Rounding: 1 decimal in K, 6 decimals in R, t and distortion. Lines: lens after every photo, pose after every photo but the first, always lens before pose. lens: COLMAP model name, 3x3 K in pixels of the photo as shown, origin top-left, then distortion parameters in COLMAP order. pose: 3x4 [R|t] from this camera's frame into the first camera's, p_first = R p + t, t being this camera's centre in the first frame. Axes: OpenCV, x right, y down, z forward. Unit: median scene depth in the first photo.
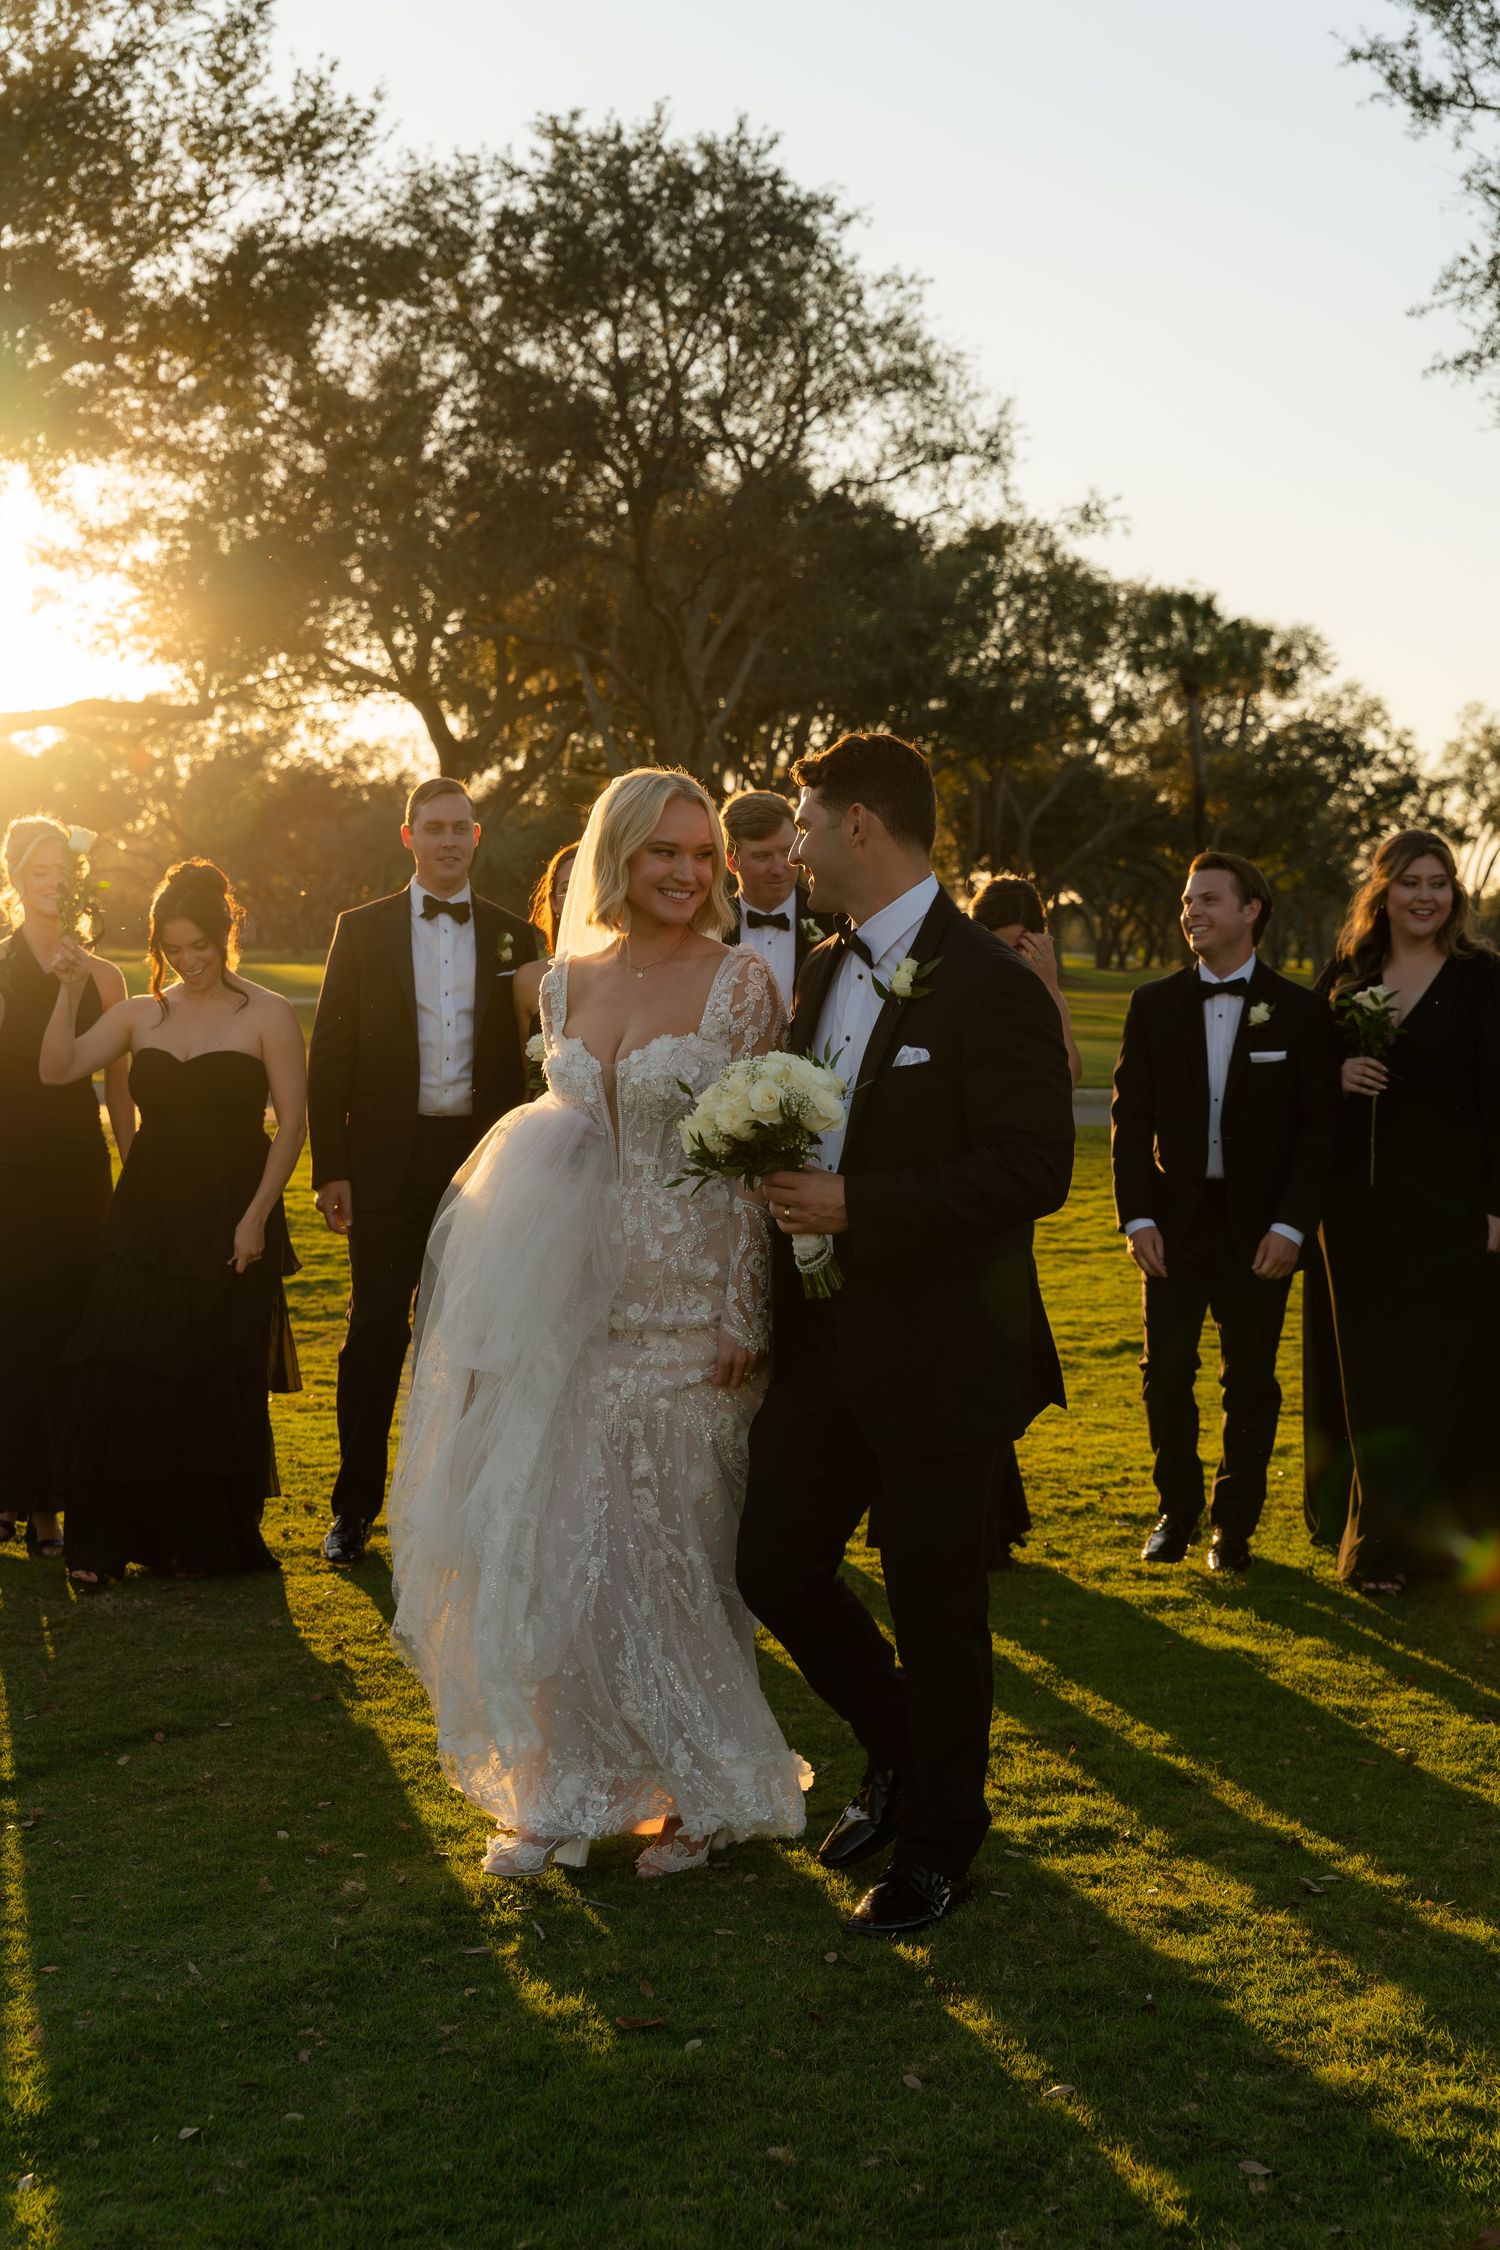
lens RADIAL K [[3056.2, 0, 750.0], [0, 3056.2, 1125.0], [0, 0, 1]] dist [0.043277, -0.014400]
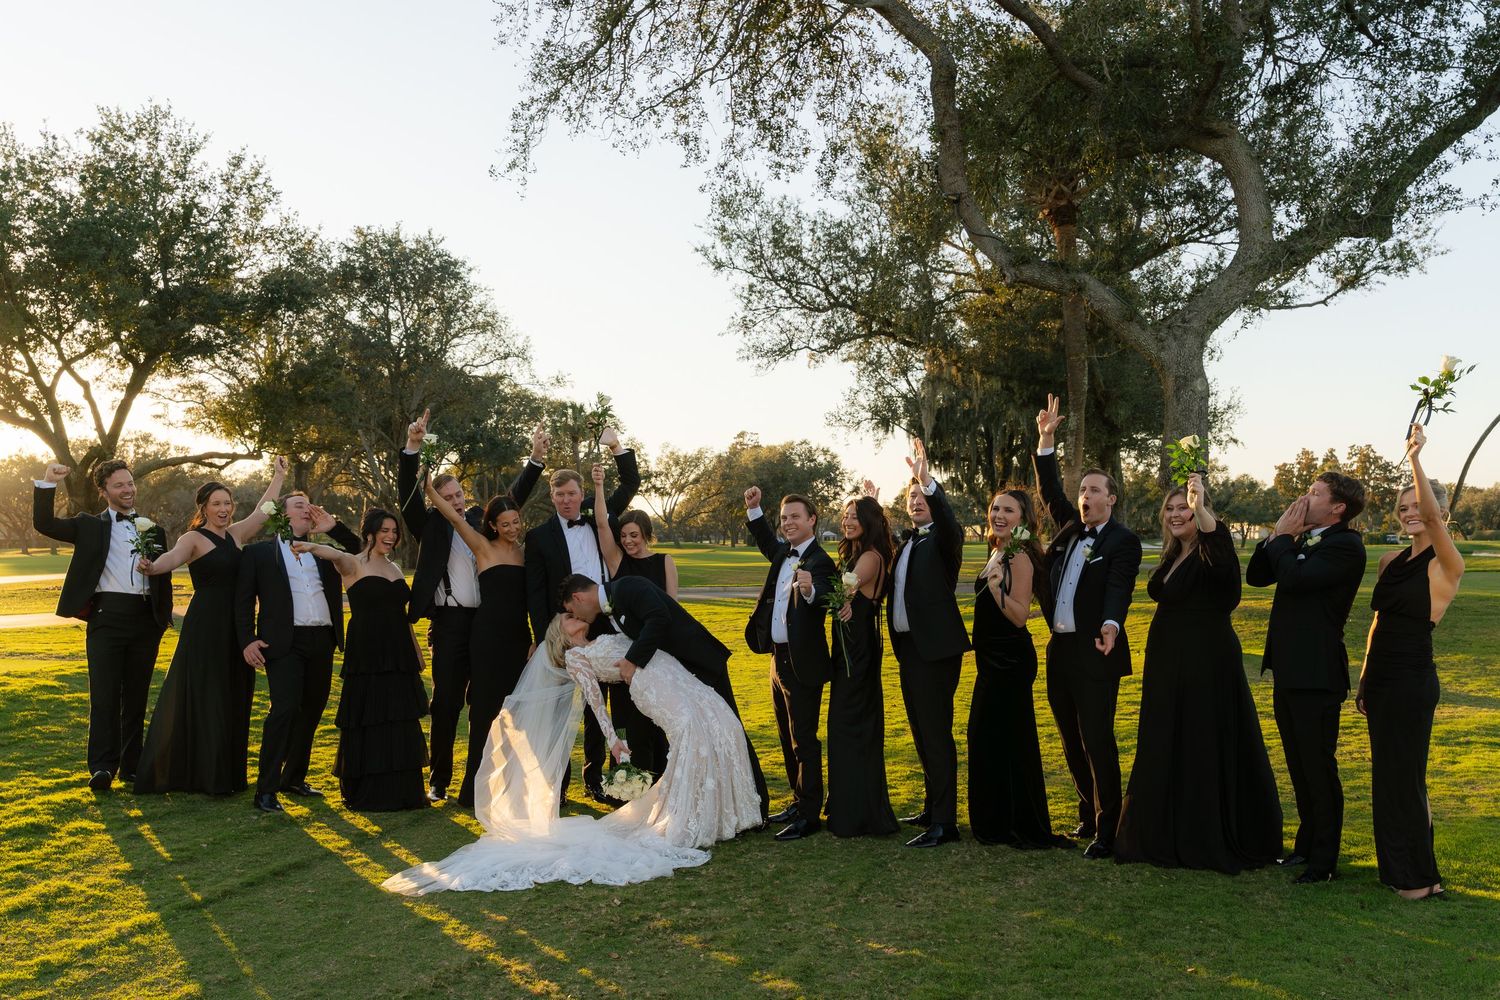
lens RADIAL K [[1312.5, 0, 752.8], [0, 1312.5, 632.9], [0, 0, 1]] dist [-0.009229, -0.019022]
pose [[0.944816, -0.042921, 0.324778, -0.084095], [0.037676, 0.999038, 0.022426, 0.003524], [-0.325428, -0.008952, 0.945524, -0.114567]]
